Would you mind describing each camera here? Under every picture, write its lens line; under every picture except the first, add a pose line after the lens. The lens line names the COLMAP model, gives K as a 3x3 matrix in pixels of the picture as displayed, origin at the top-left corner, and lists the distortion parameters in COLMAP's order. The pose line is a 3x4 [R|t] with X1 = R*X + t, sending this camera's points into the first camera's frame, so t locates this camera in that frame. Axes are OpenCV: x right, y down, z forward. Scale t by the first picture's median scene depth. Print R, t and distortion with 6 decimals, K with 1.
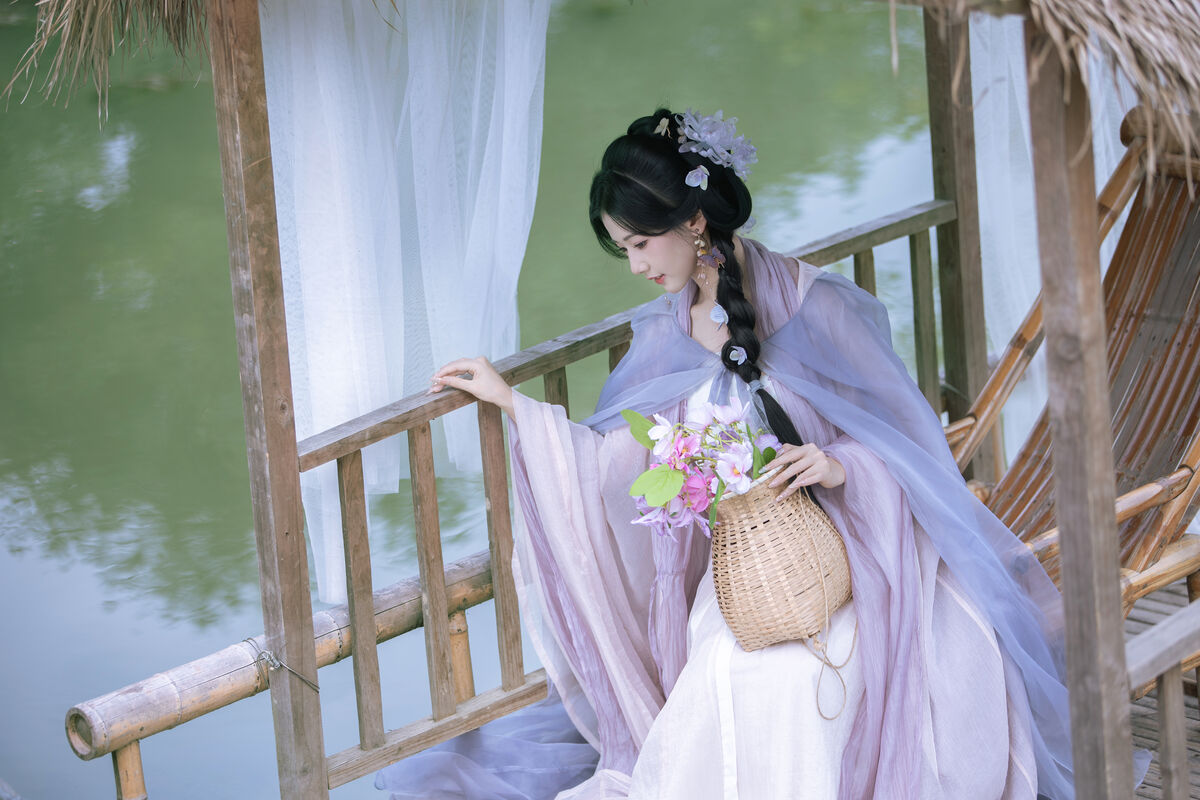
lens RADIAL K [[3744.4, 0, 600.0], [0, 3744.4, 400.0], [0, 0, 1]] dist [0.062788, 0.539846]
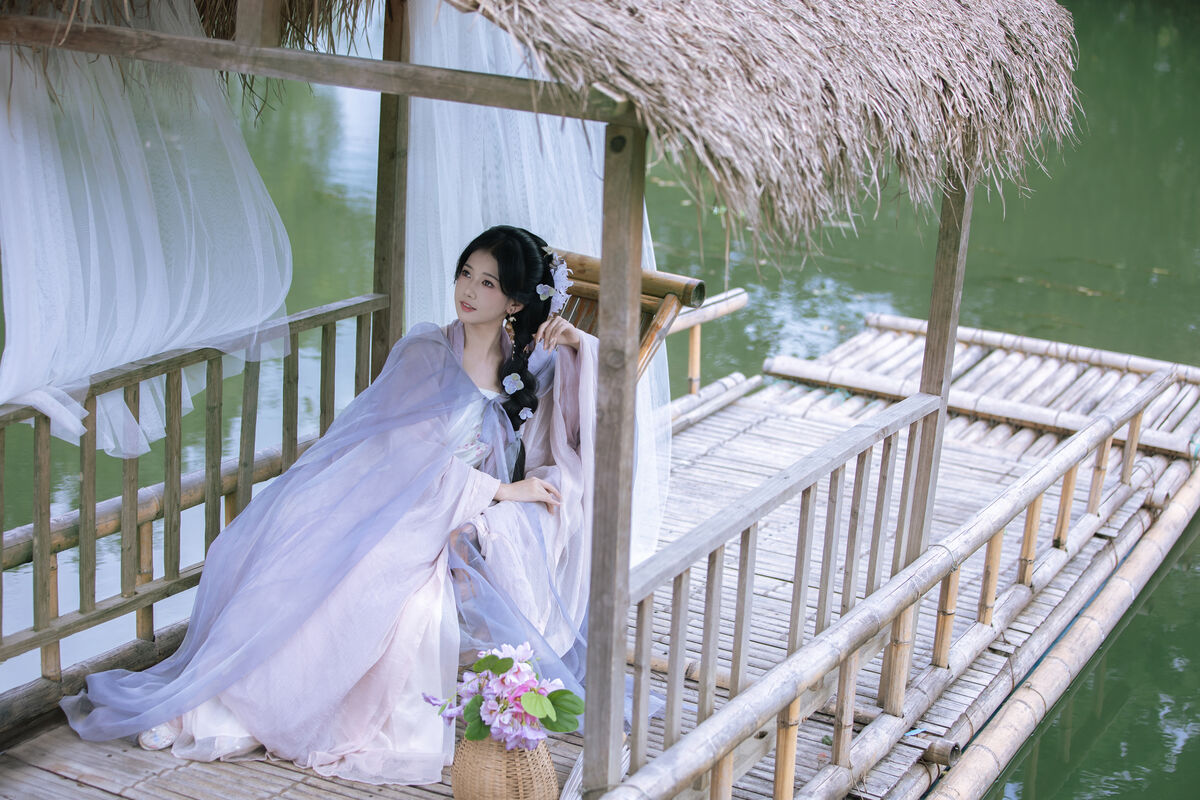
lens RADIAL K [[2496.2, 0, 600.0], [0, 2496.2, 400.0], [0, 0, 1]] dist [-0.277242, -0.332587]
pose [[0.953415, 0.069261, 0.293602, -0.121541], [-0.054443, 0.996810, -0.058356, 0.044084], [-0.296707, 0.039653, 0.954145, 0.080086]]
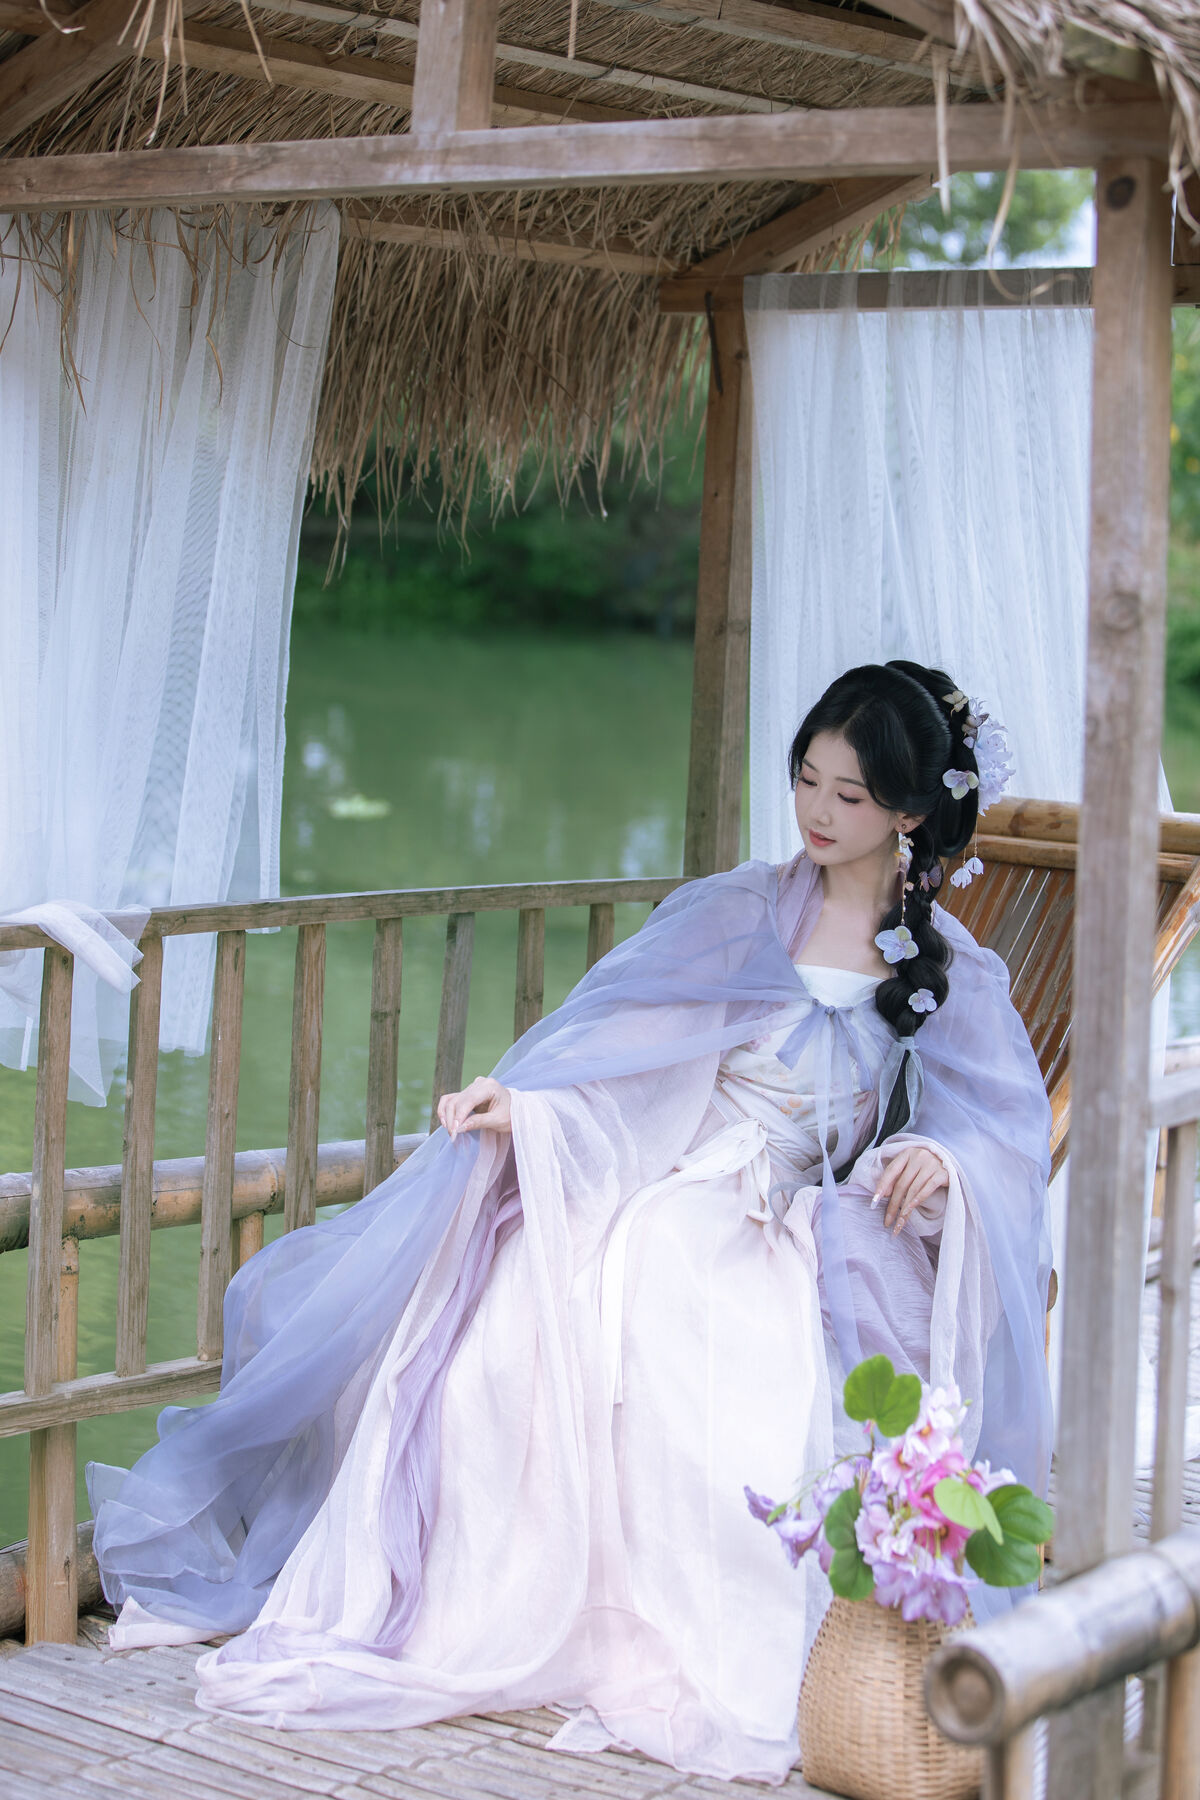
lens RADIAL K [[3744.3, 0, 600.0], [0, 3744.3, 900.0], [0, 0, 1]] dist [-0.277242, -0.332587]
pose [[0.980539, 0.125805, 0.150720, -0.057256], [-0.086715, 0.966290, -0.242413, 0.171843], [-0.176136, 0.224626, 0.958394, 0.269816]]
